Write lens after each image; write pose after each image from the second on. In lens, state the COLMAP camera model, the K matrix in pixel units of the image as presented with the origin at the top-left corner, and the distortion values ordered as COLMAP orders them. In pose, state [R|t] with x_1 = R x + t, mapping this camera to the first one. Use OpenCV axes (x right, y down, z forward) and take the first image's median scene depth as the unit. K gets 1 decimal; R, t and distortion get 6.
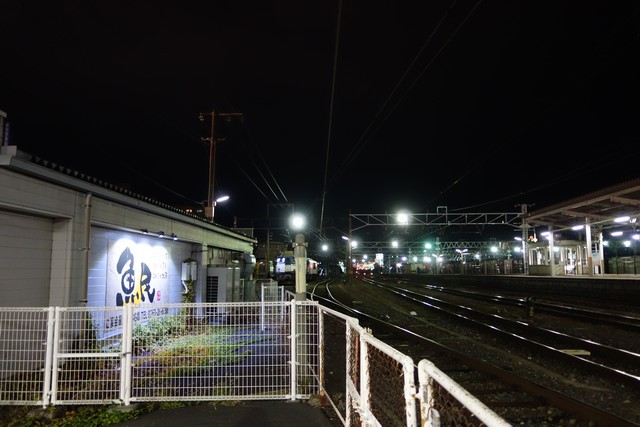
lens RADIAL K [[497.2, 0, 320.0], [0, 497.2, 213.5], [0, 0, 1]] dist [-0.002362, -0.005327]
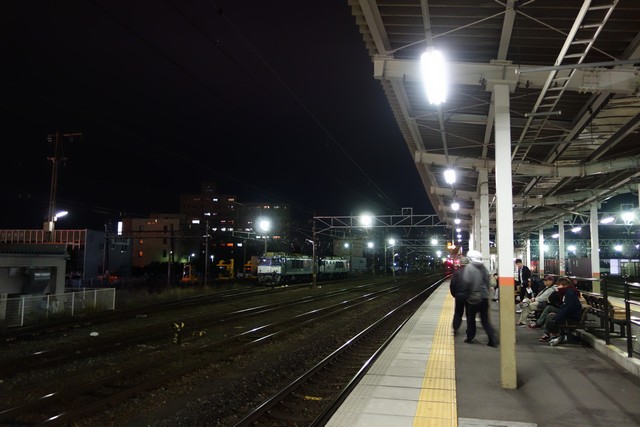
lens RADIAL K [[497.2, 0, 320.0], [0, 497.2, 213.5], [0, 0, 1]] dist [-0.002362, -0.005327]
pose [[0.973325, -0.011905, -0.229121, 0.301652], [0.015400, 0.999791, 0.013474, -0.018477], [0.228912, -0.016644, 0.973305, 0.038988]]
